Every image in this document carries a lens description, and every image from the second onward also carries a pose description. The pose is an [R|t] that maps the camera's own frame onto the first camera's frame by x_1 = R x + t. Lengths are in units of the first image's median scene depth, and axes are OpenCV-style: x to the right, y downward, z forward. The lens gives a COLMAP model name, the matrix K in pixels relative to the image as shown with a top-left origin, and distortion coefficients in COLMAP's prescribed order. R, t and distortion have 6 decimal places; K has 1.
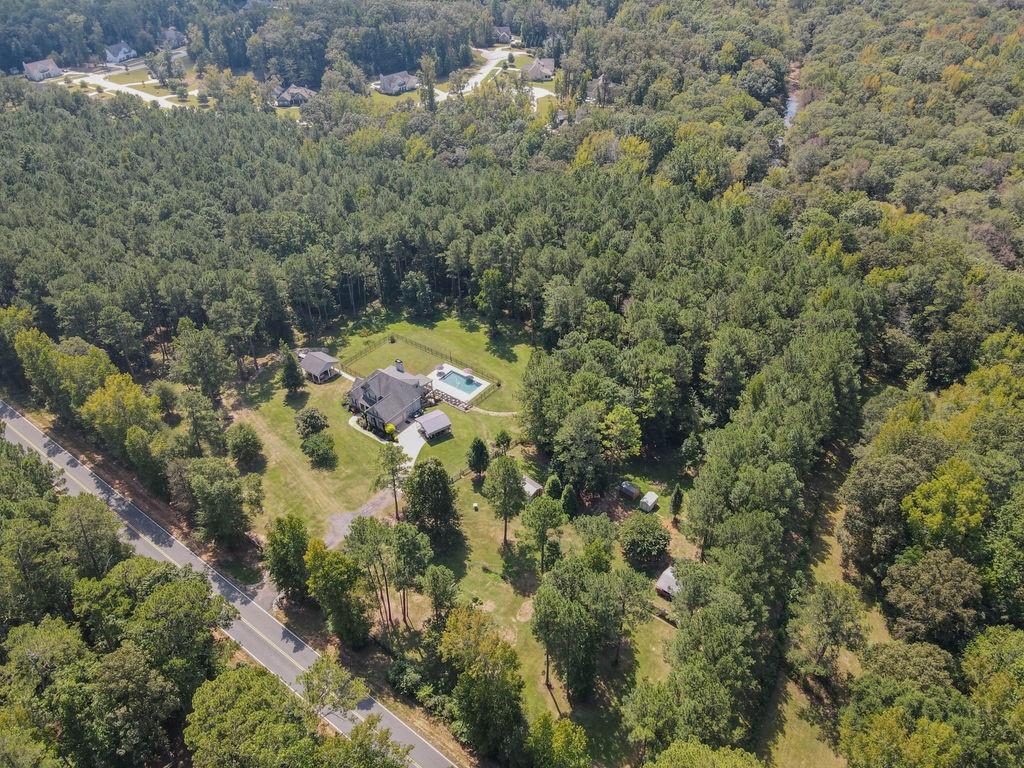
lens RADIAL K [[755.5, 0, 515.7], [0, 755.5, 379.6], [0, 0, 1]] dist [-0.007063, 0.031922]
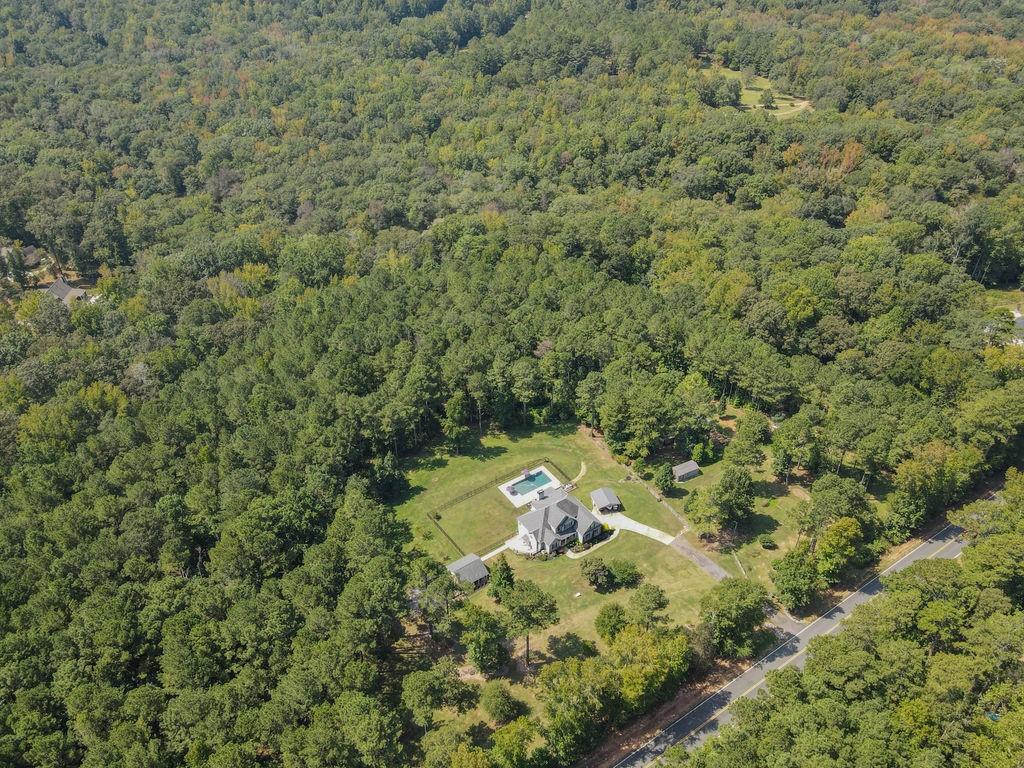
lens RADIAL K [[755.5, 0, 515.7], [0, 755.5, 379.6], [0, 0, 1]] dist [-0.007063, 0.031922]
pose [[0.317283, -0.542747, 0.777662, -0.850575], [0.563002, 0.767686, 0.306082, -0.459463], [-0.763126, 0.340710, 0.549141, 0.367015]]
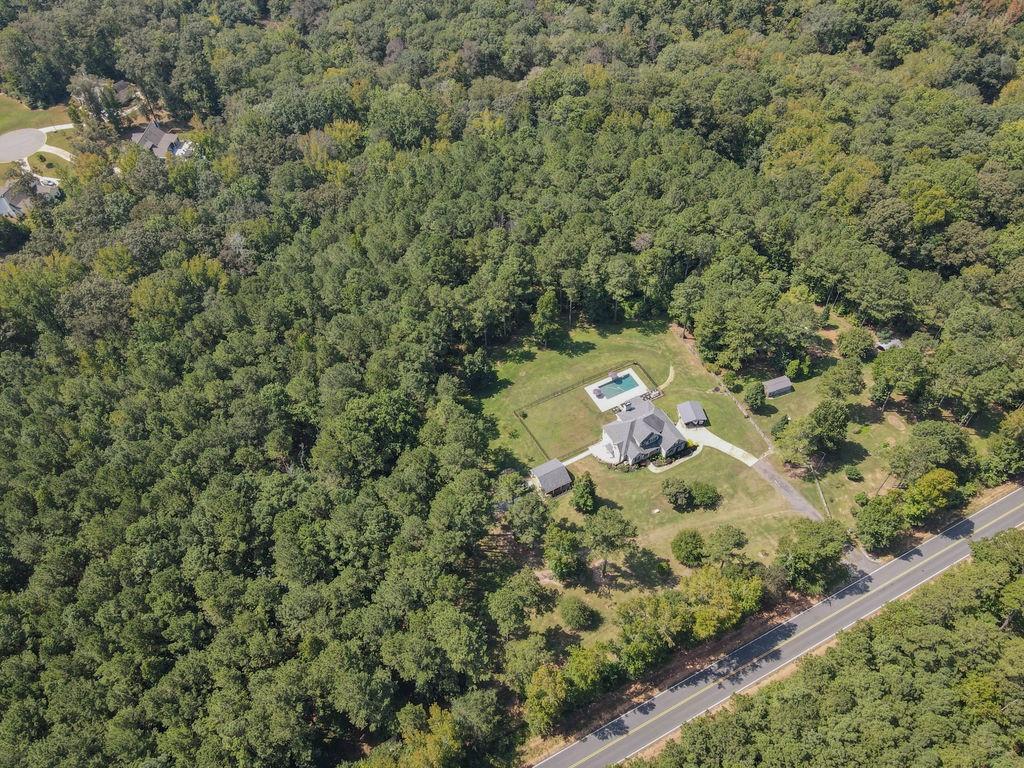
lens RADIAL K [[752.4, 0, 515.1], [0, 752.4, 382.3], [0, 0, 1]] dist [0.006832, 0.009257]
pose [[0.425578, -0.689303, 0.586298, -0.774065], [0.549947, 0.711535, 0.437351, -0.561160], [-0.718639, 0.136306, 0.681894, 0.362721]]
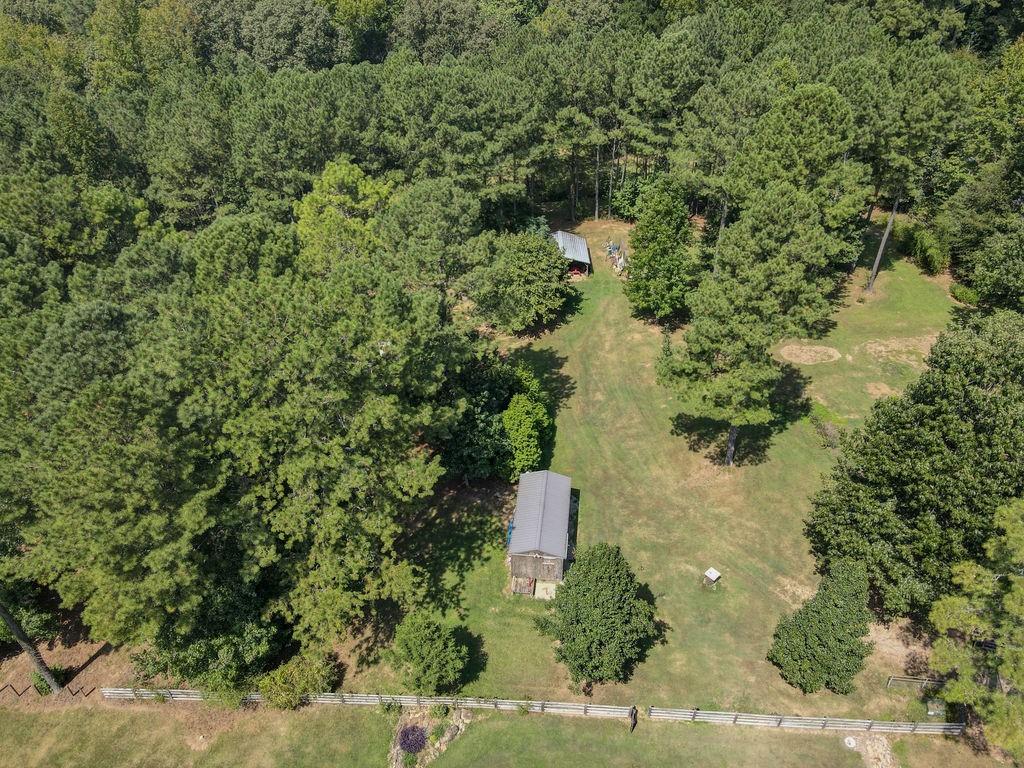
lens RADIAL K [[755.5, 0, 515.7], [0, 755.5, 379.6], [0, 0, 1]] dist [-0.007063, 0.031922]
pose [[-0.617821, -0.472770, 0.628320, -0.128201], [0.479577, 0.406685, 0.777569, -0.115011], [-0.623139, 0.781726, -0.024529, 0.800401]]
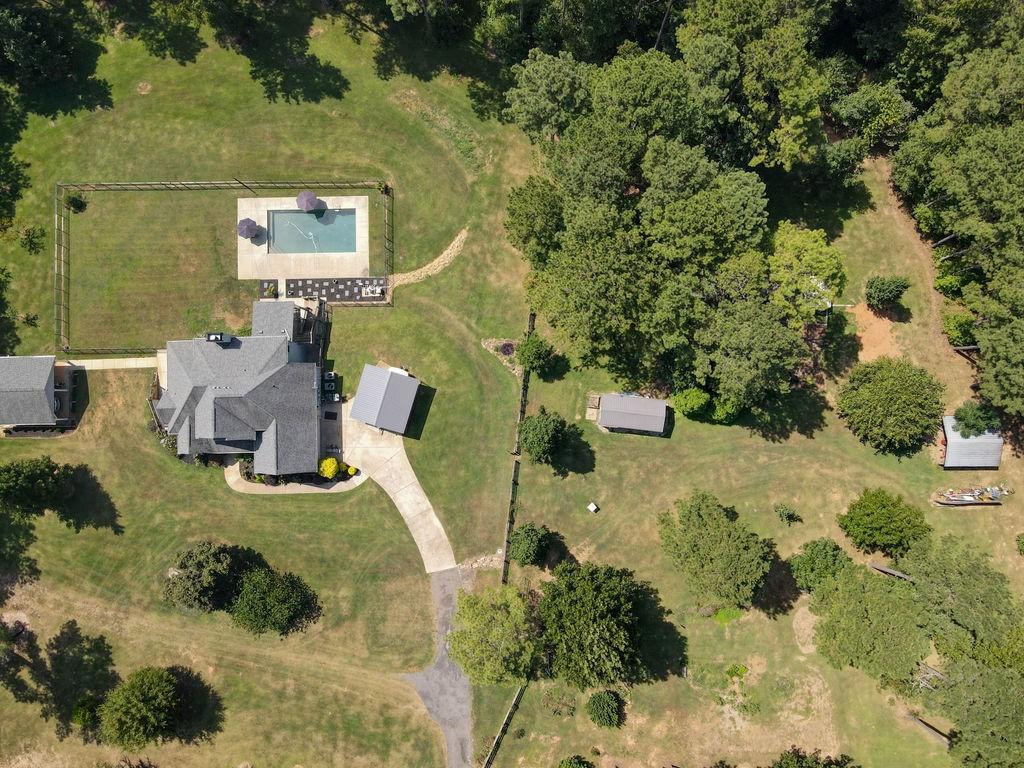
lens RADIAL K [[755.5, 0, 515.7], [0, 755.5, 379.6], [0, 0, 1]] dist [-0.007063, 0.031922]
pose [[0.786480, -0.616938, 0.028925, -0.044855], [0.367234, 0.504782, 0.781239, -0.266478], [-0.496577, -0.603807, 0.623562, 0.595108]]
